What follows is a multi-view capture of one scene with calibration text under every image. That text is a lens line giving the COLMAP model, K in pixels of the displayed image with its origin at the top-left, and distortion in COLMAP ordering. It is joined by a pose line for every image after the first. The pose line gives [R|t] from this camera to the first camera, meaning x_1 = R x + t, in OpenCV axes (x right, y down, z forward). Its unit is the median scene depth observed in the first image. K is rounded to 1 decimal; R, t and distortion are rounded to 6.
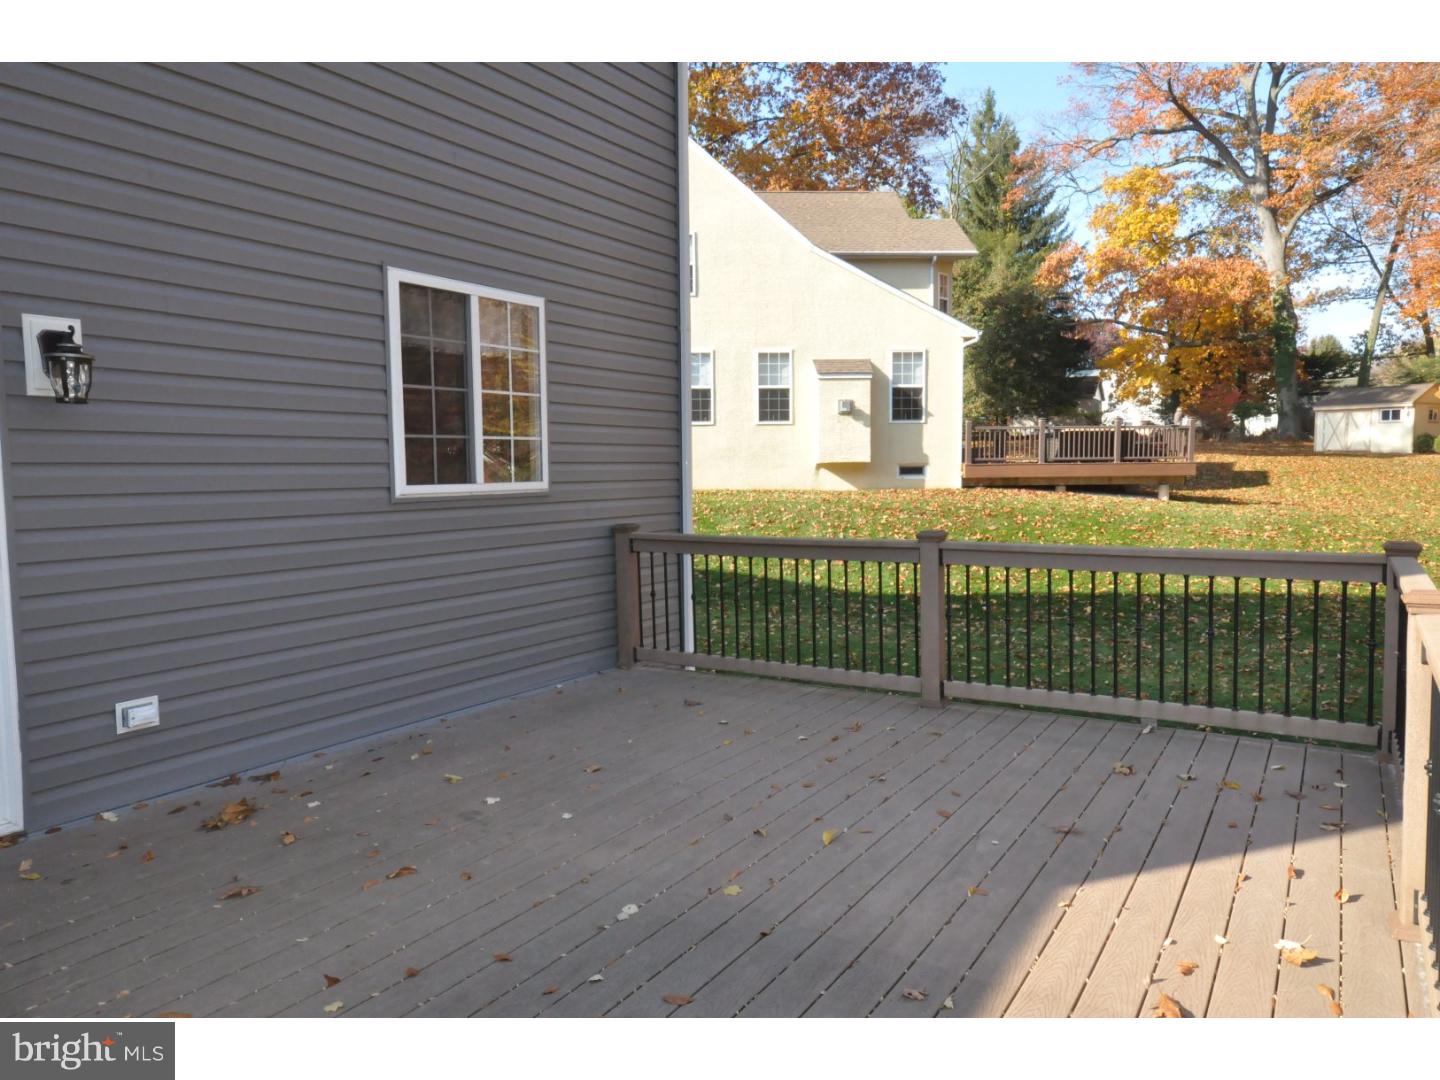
lens RADIAL K [[995.7, 0, 730.6], [0, 995.7, 538.7], [0, 0, 1]] dist [0.034164, -0.011524]
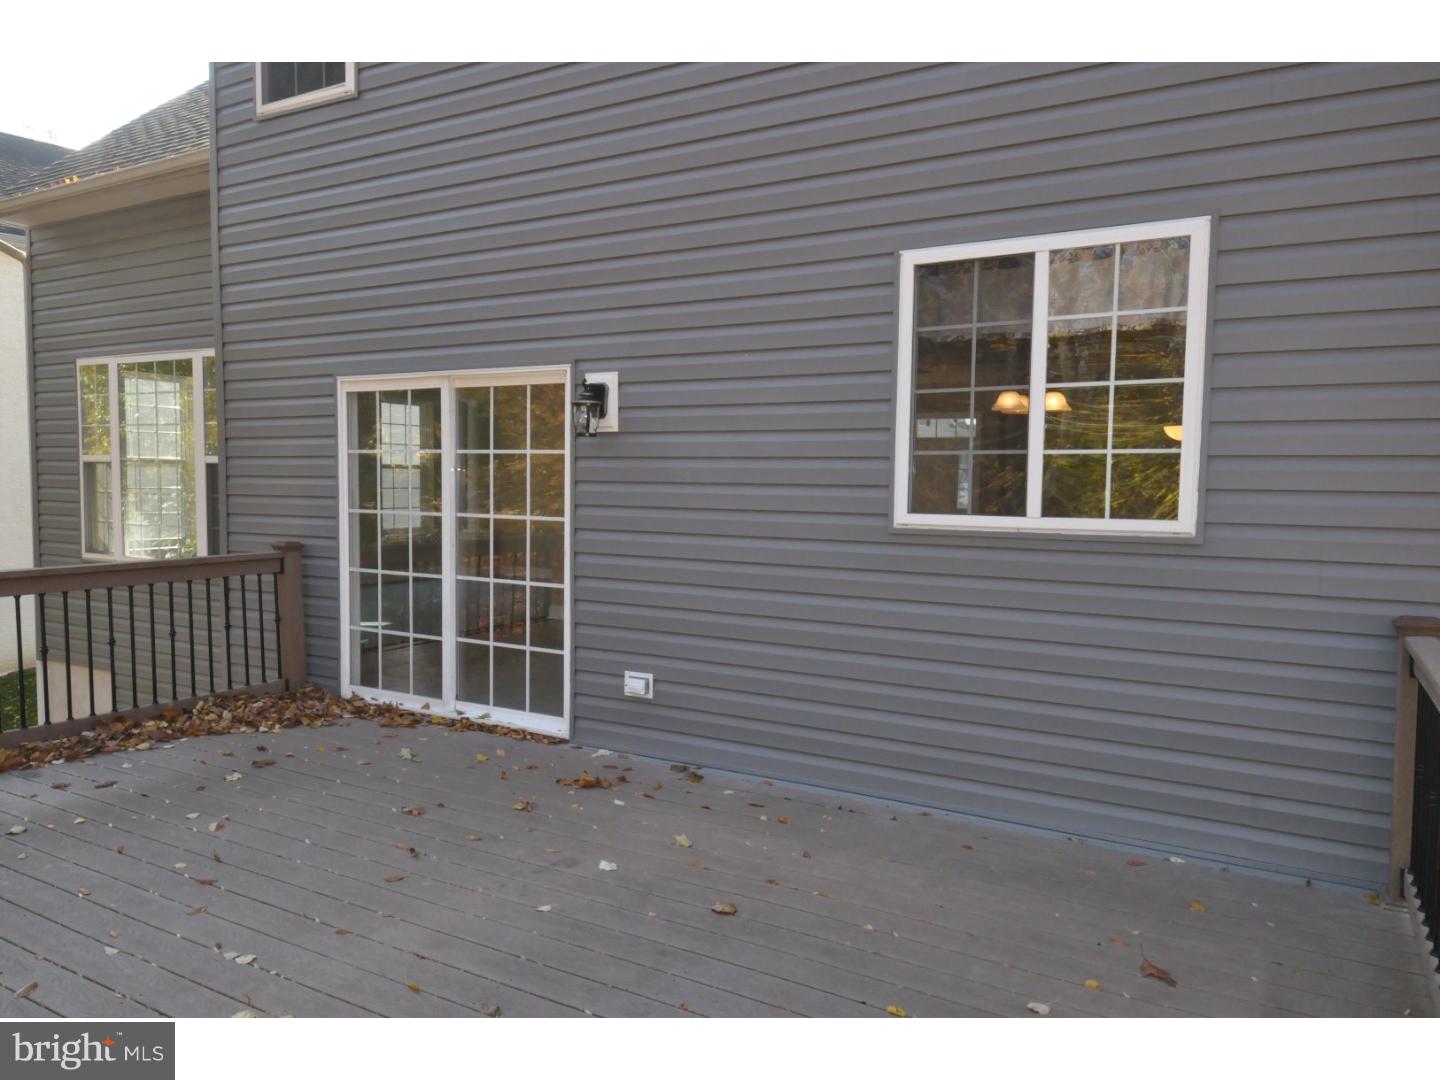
lens RADIAL K [[995.7, 0, 730.5], [0, 995.7, 542.6], [0, 0, 1]] dist [0.034164, -0.011524]
pose [[0.033485, 0.064303, -0.997368, 0.491608], [-0.095844, 0.993535, 0.060838, -0.065437], [0.994833, 0.093554, 0.039432, 0.833023]]
